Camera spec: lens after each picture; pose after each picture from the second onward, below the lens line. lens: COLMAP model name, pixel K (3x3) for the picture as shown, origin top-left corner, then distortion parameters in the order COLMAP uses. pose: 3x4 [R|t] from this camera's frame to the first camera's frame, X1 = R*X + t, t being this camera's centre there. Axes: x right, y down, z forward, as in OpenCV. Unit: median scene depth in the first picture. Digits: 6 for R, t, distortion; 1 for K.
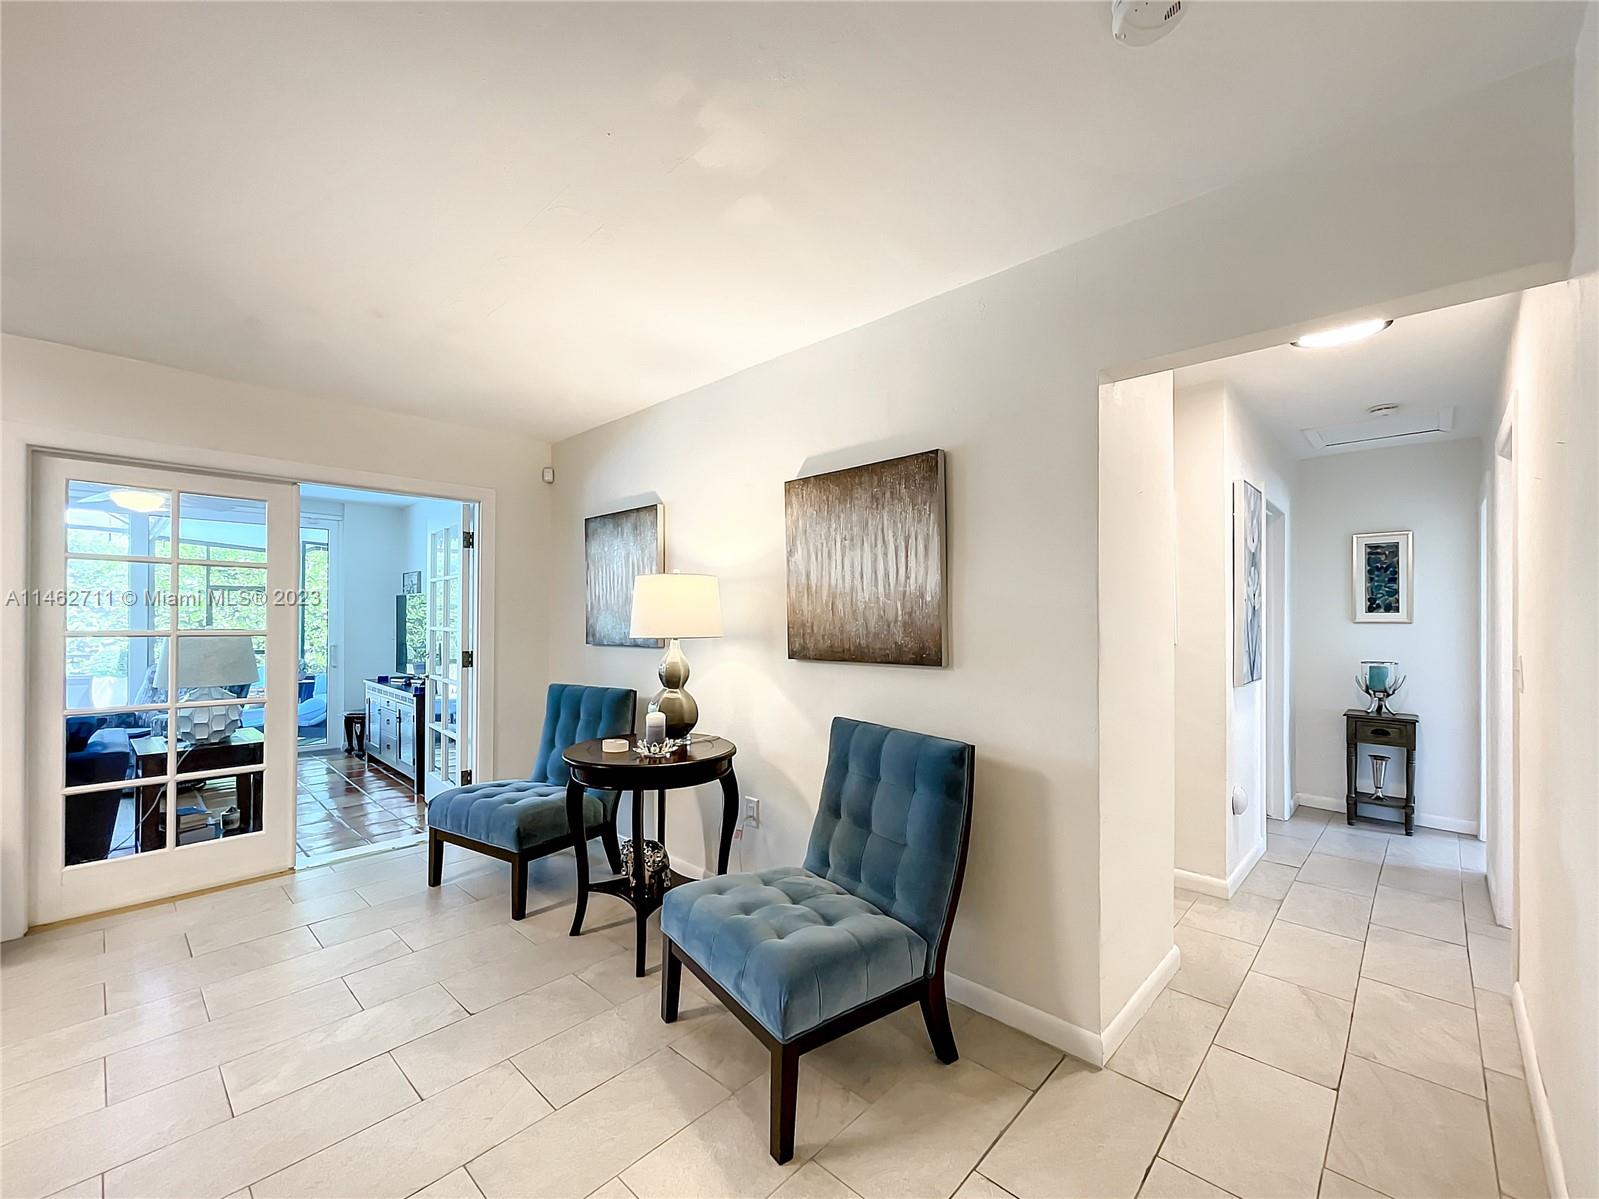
lens RADIAL K [[691.2, 0, 800.2], [0, 691.2, 607.2], [0, 0, 1]] dist [0.021995, -0.000025]
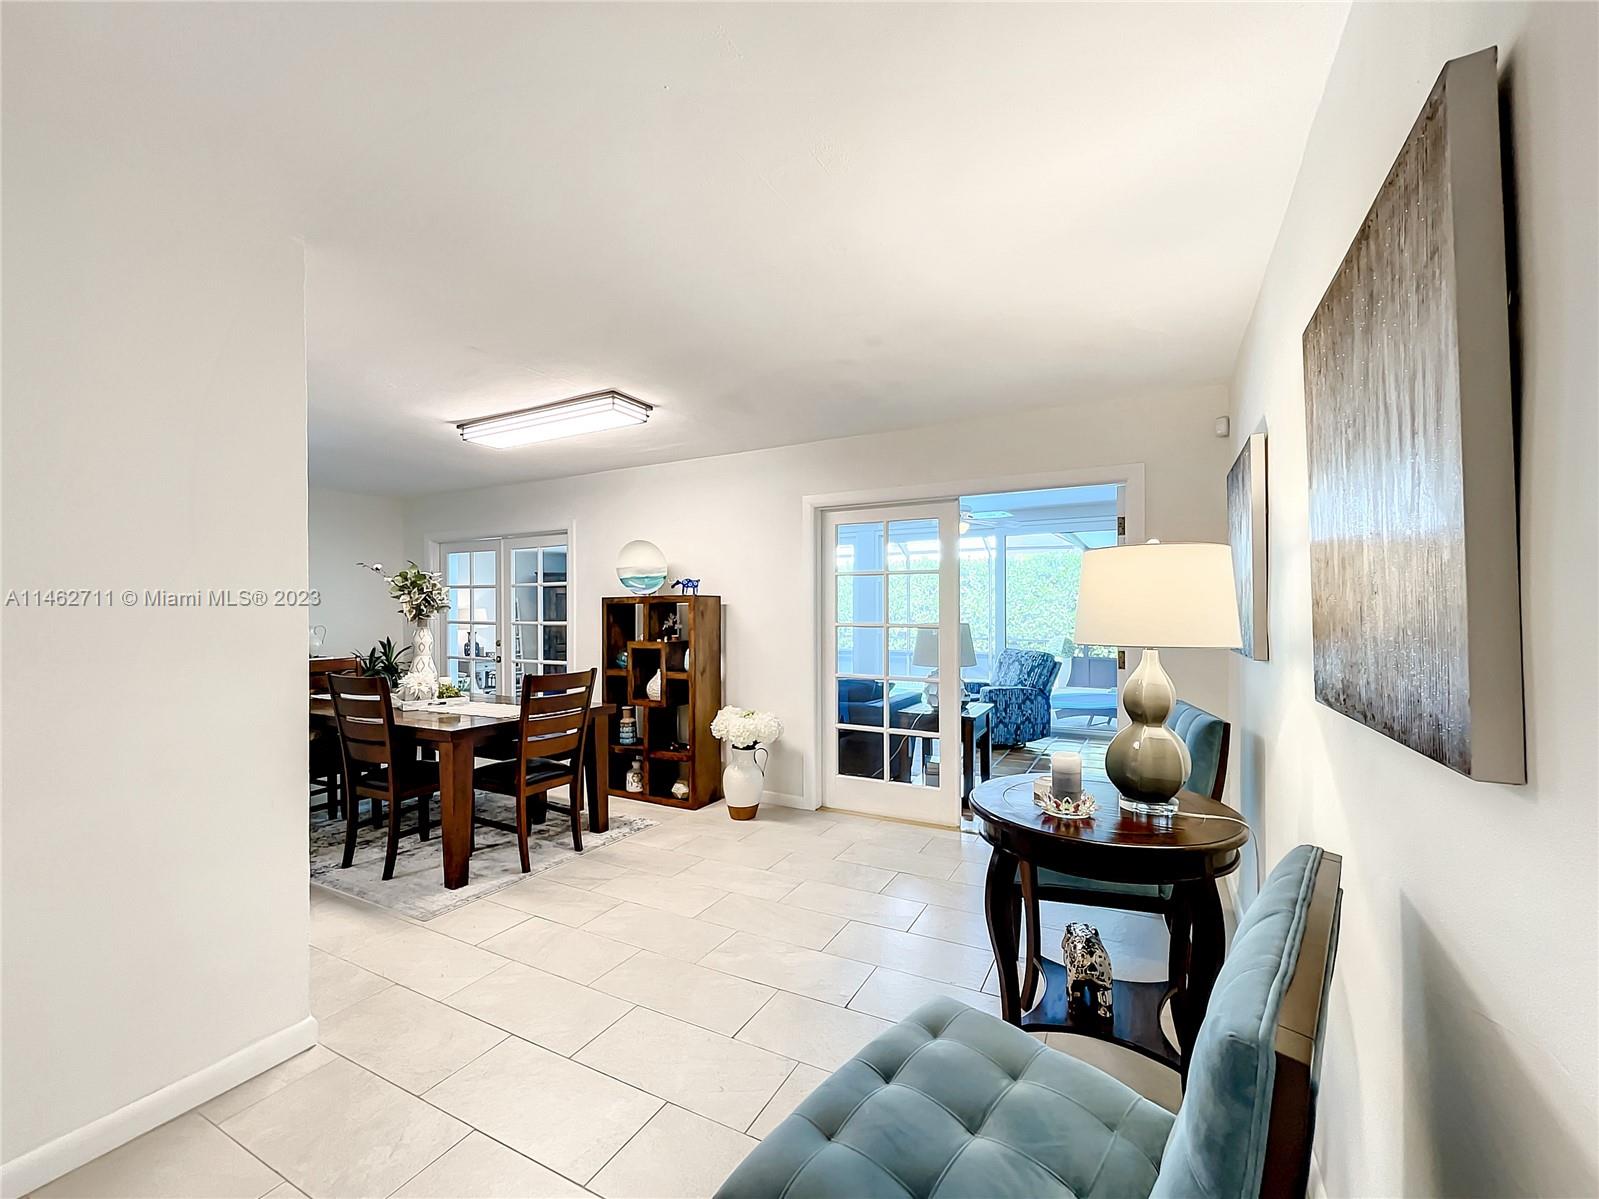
lens RADIAL K [[662.5, 0, 786.0], [0, 662.5, 599.0], [0, 0, 1]] dist [0.002603, 0.000124]
pose [[0.236004, -0.022582, -0.971490, 0.362586], [0.018116, 0.999658, -0.018836, 0.007751], [0.971583, -0.013155, 0.236332, 0.563351]]
